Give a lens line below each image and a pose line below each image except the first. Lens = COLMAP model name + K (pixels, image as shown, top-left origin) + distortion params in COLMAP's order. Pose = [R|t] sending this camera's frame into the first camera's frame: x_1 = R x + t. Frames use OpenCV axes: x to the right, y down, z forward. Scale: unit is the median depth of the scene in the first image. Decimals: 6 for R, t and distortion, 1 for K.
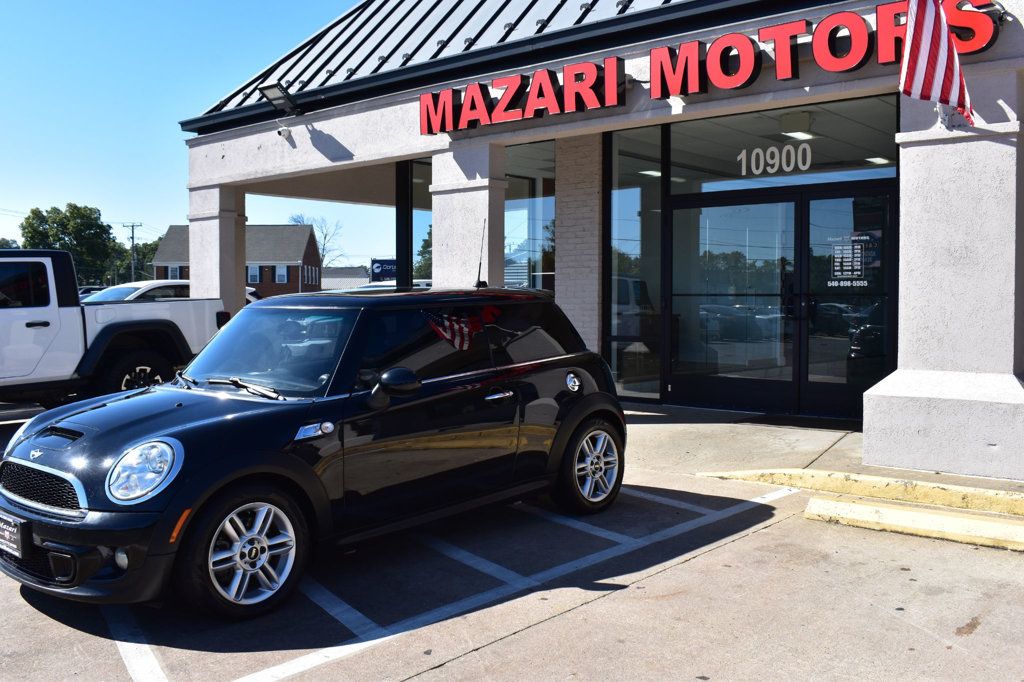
lens RADIAL K [[971.1, 0, 512.0], [0, 971.1, 341.0], [0, 0, 1]] dist [-0.081083, 0.002455]
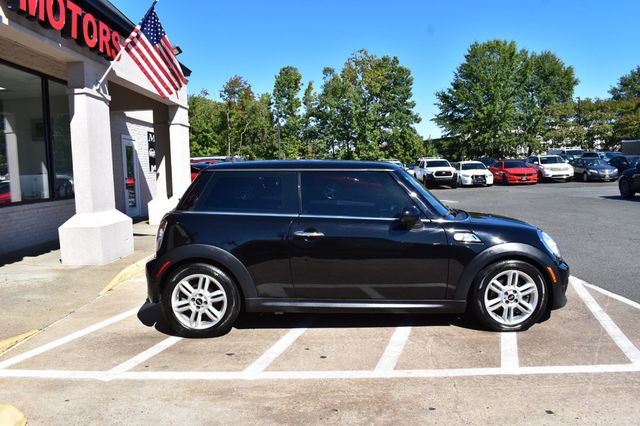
lens RADIAL K [[516.5, 0, 320.0], [0, 516.5, 213.0], [0, 0, 1]] dist [-0.086906, -0.001107]
pose [[-0.662283, -0.040528, 0.748157, -0.573037], [0.063475, 0.991911, 0.109922, -0.046783], [-0.746560, 0.120289, -0.654354, 1.180449]]
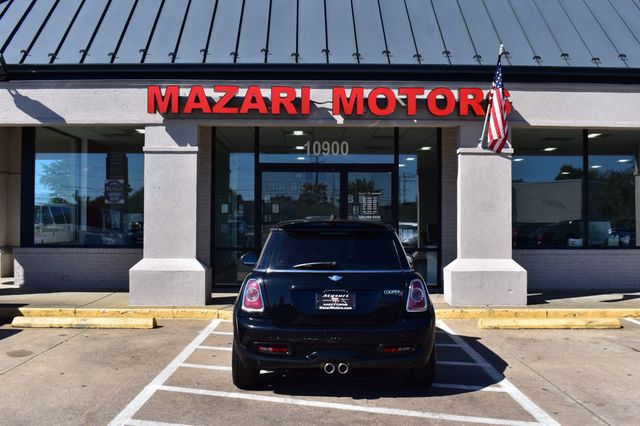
lens RADIAL K [[661.3, 0, 320.0], [0, 661.3, 213.0], [0, 0, 1]] dist [-0.069826, 0.003529]
pose [[0.741470, 0.016022, 0.670795, -0.717796], [0.023286, 0.998498, -0.049588, -0.006127], [-0.670582, 0.052388, 0.739984, 0.113786]]
